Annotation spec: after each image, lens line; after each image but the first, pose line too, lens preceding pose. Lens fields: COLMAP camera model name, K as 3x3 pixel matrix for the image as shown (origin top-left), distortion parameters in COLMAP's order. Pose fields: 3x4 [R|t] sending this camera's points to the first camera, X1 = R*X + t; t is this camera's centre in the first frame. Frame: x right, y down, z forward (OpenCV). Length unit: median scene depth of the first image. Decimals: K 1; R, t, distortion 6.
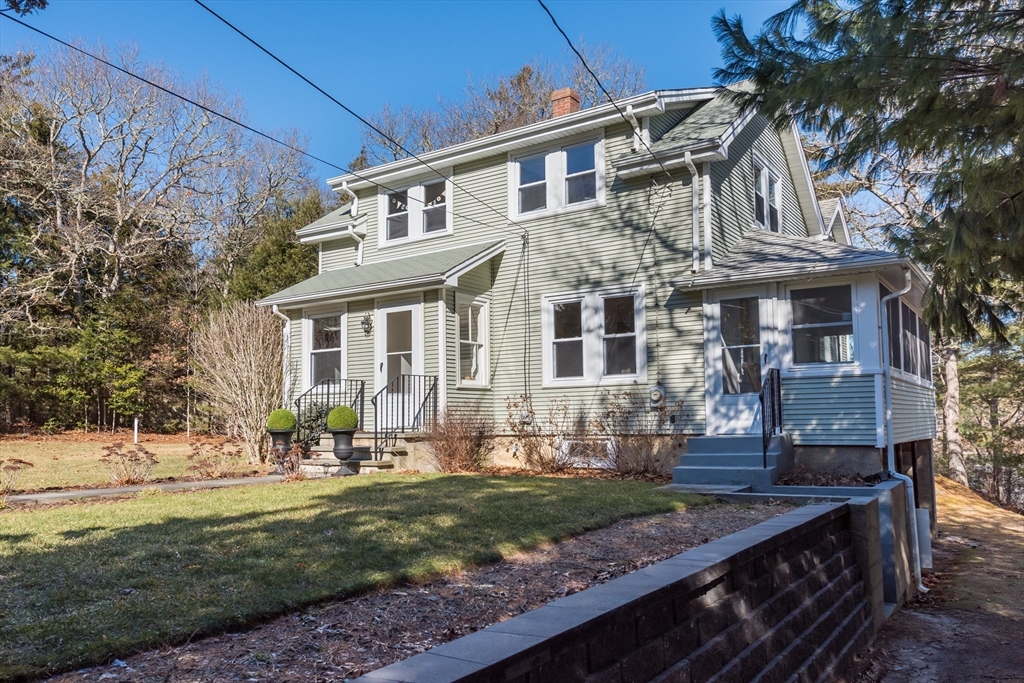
lens RADIAL K [[786.4, 0, 512.0], [0, 786.4, 341.5], [0, 0, 1]] dist [0.027796, 0.002166]
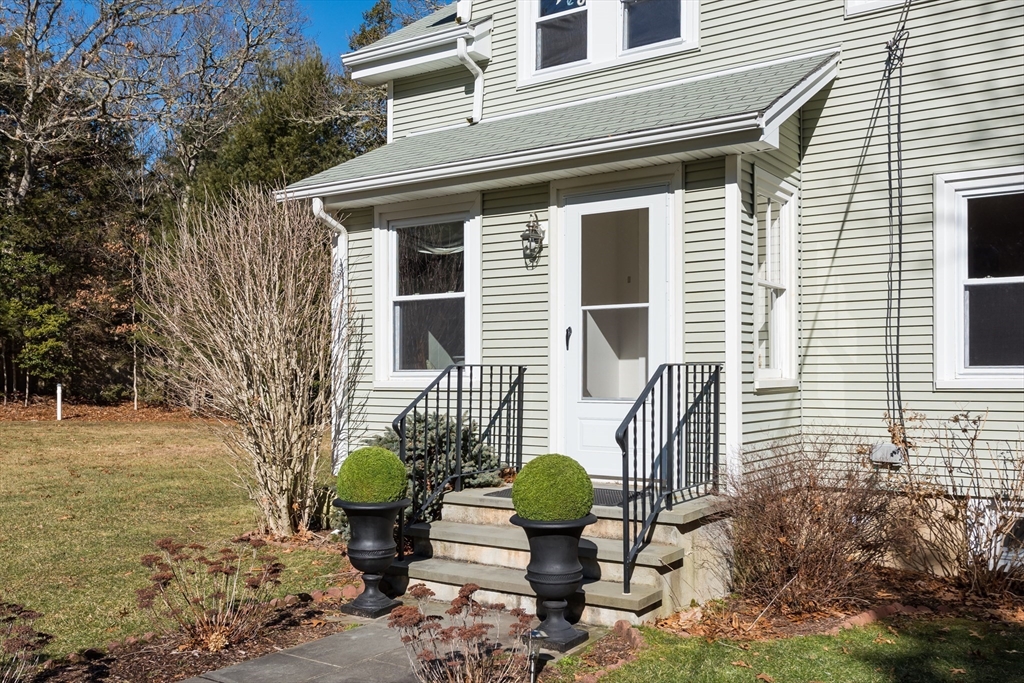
lens RADIAL K [[916.8, 0, 512.0], [0, 916.8, 341.5], [0, 0, 1]] dist [0.025688, -0.009700]
pose [[0.999930, 0.011658, 0.001838, -0.171581], [-0.011759, 0.997406, 0.071013, -0.001328], [-0.001005, -0.071030, 0.997474, 0.417021]]
